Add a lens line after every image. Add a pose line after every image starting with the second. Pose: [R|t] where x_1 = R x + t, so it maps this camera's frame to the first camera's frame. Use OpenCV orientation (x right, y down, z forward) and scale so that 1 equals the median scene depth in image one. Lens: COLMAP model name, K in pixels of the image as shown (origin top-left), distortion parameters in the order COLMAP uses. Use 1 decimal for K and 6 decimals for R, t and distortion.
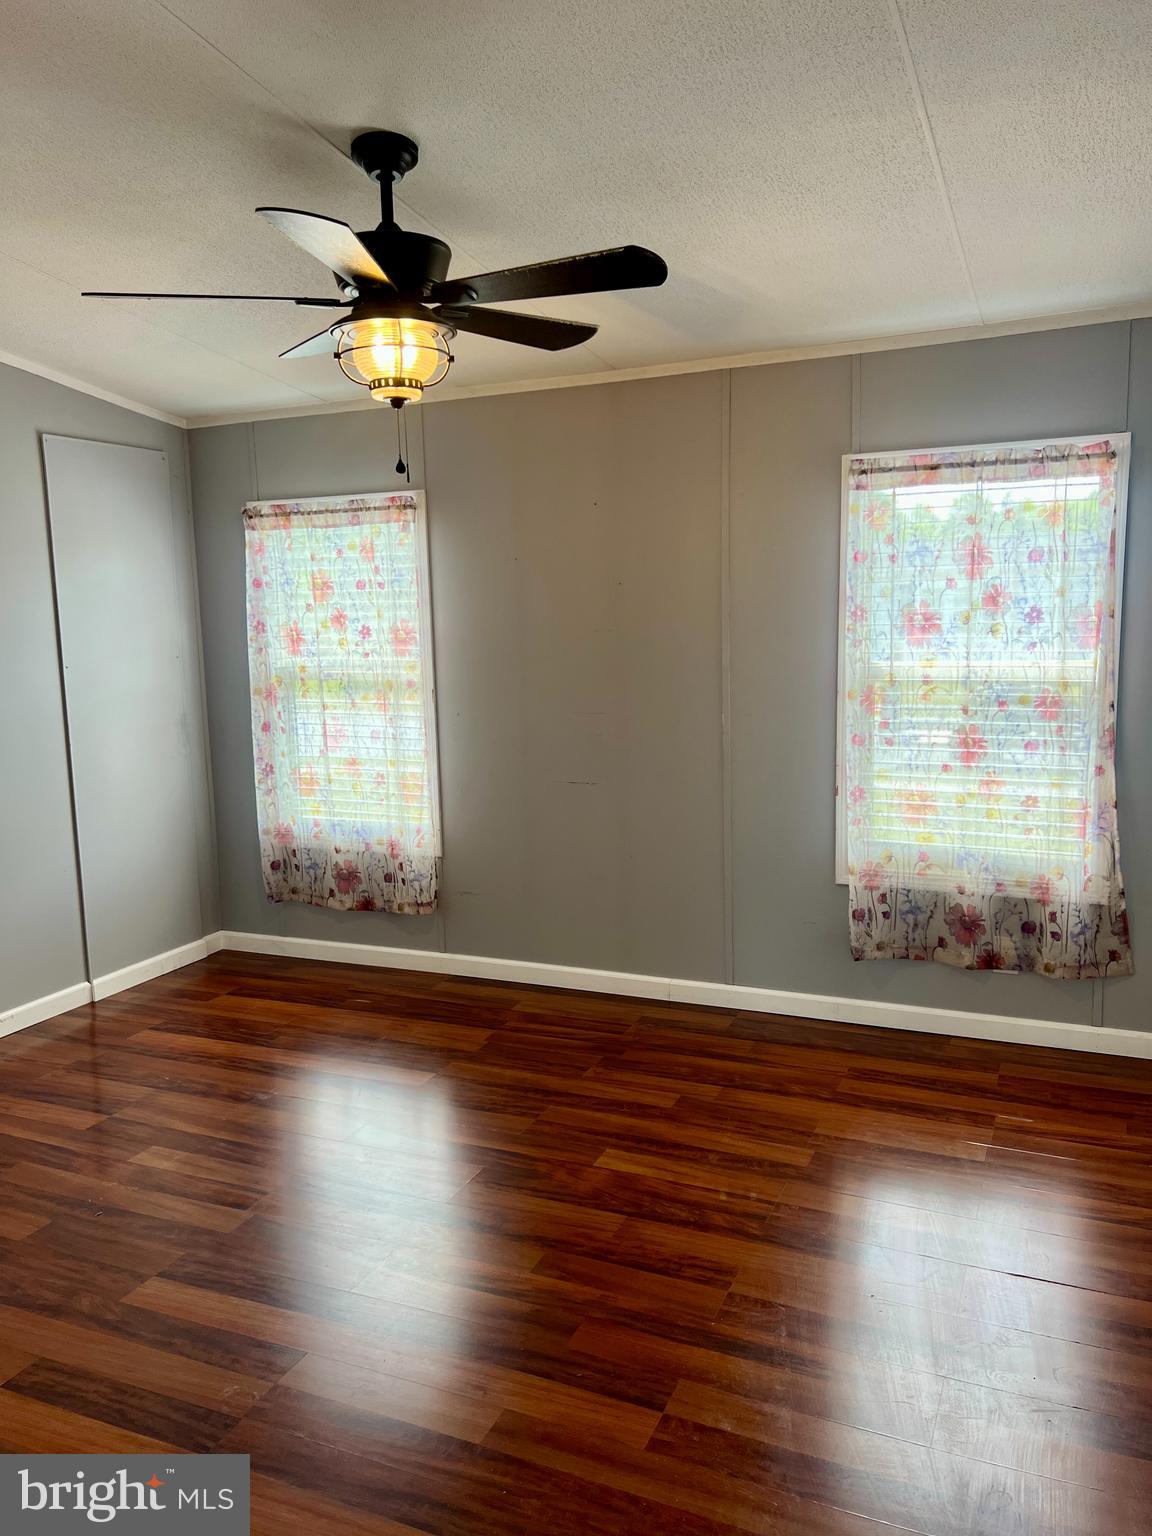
lens RADIAL K [[1158.7, 0, 576.0], [0, 1158.7, 768.0], [0, 0, 1]] dist [0.049381, -0.003999]
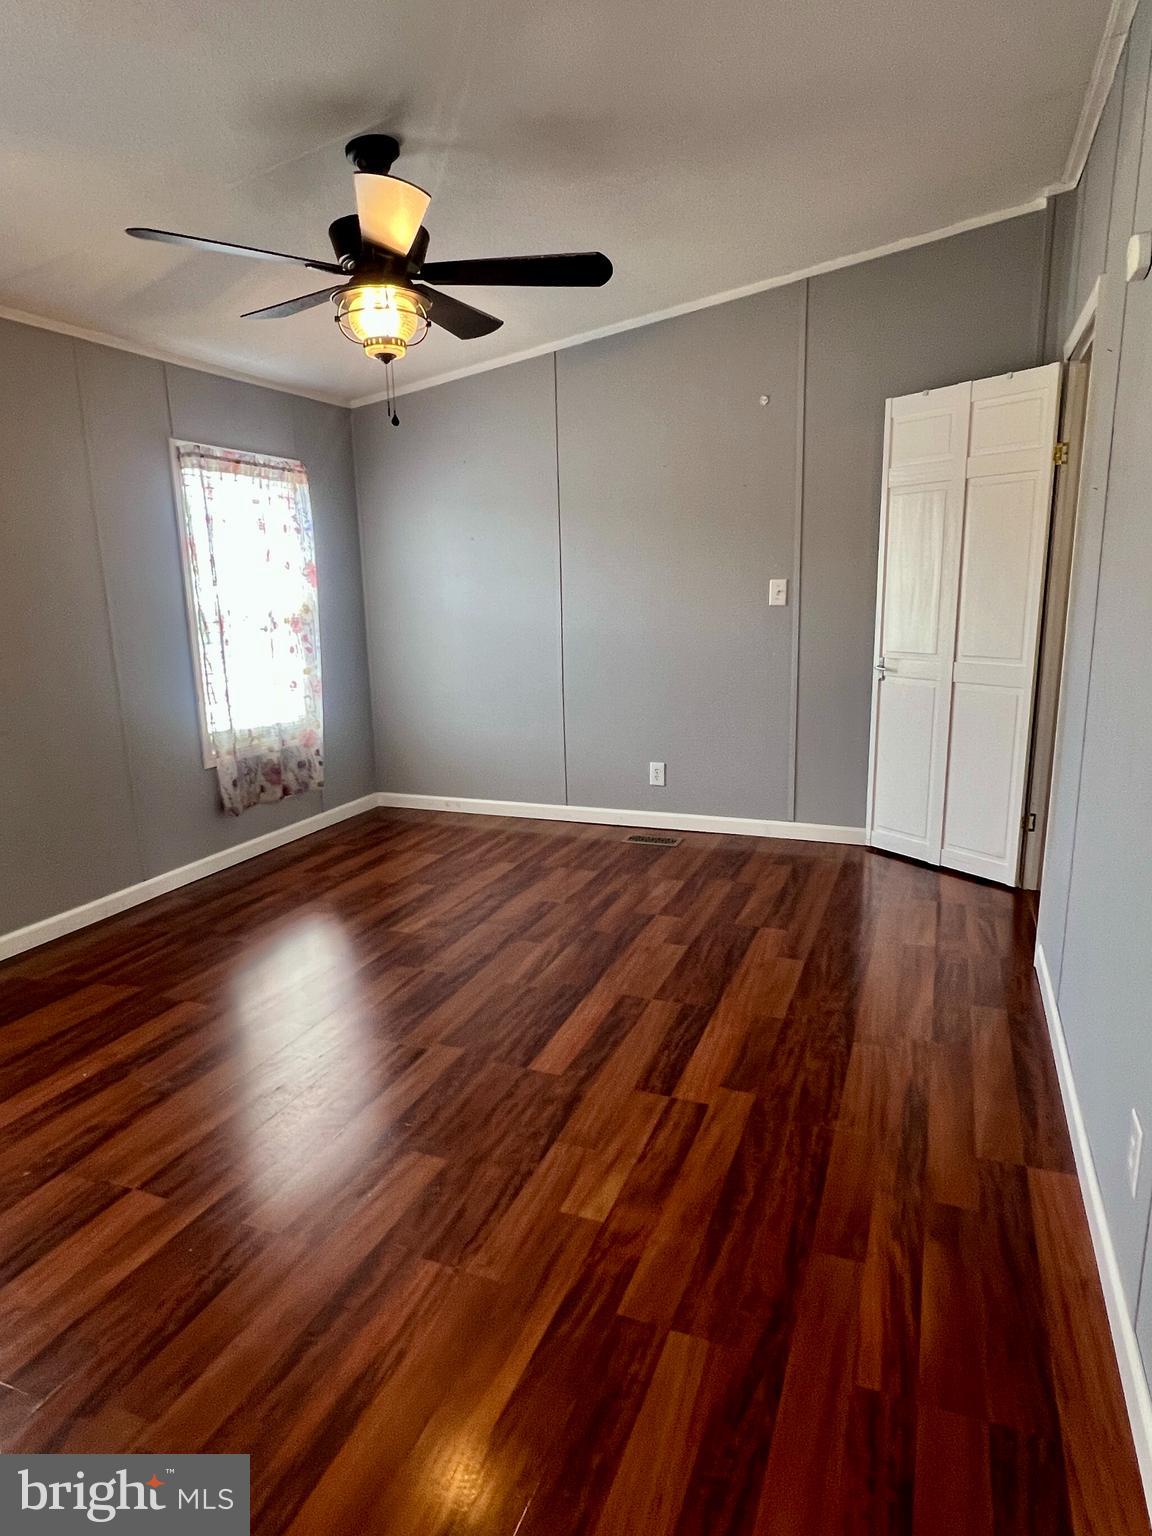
lens RADIAL K [[905.2, 0, 576.4], [0, 905.2, 740.7], [0, 0, 1]] dist [0.000715, 0.000134]
pose [[-0.038992, -0.139058, 0.989516, -0.843039], [0.168104, 0.975243, 0.143677, -0.007885], [-0.984998, 0.171944, -0.014650, 0.629554]]
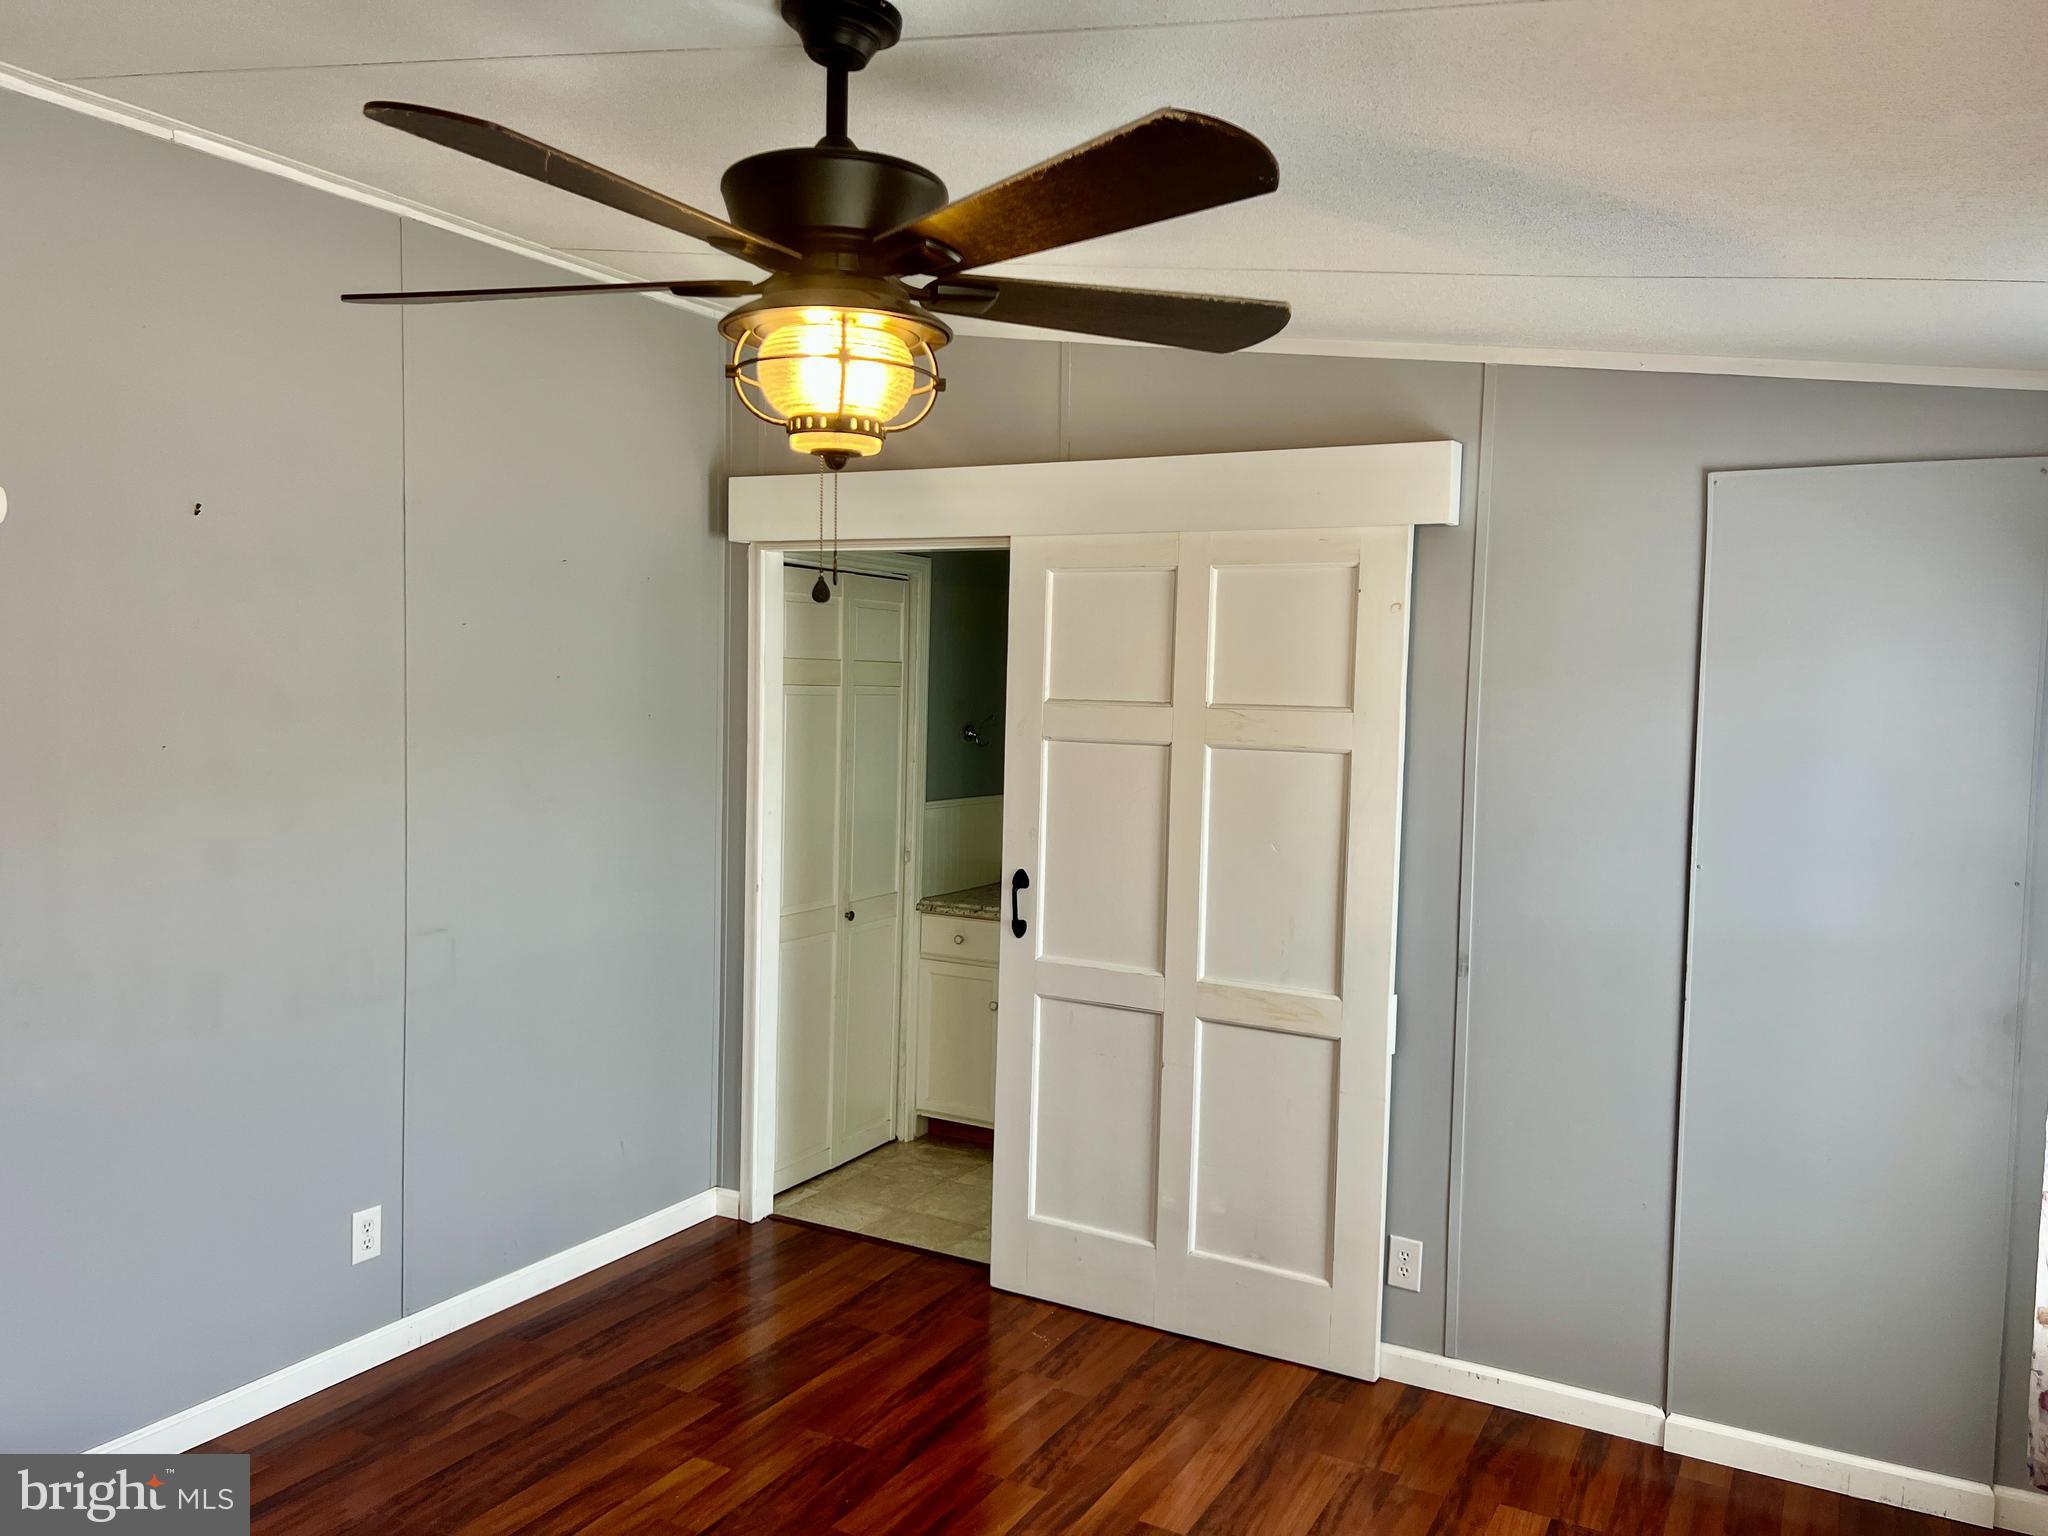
lens RADIAL K [[1544.9, 0, 1024.0], [0, 1544.9, 768.0], [0, 0, 1]] dist [0.049381, -0.003999]
pose [[-0.078197, 0.083750, -0.993414, 0.380318], [-0.154302, 0.983441, 0.095055, -0.164833], [0.984924, 0.160719, -0.063979, 0.821017]]
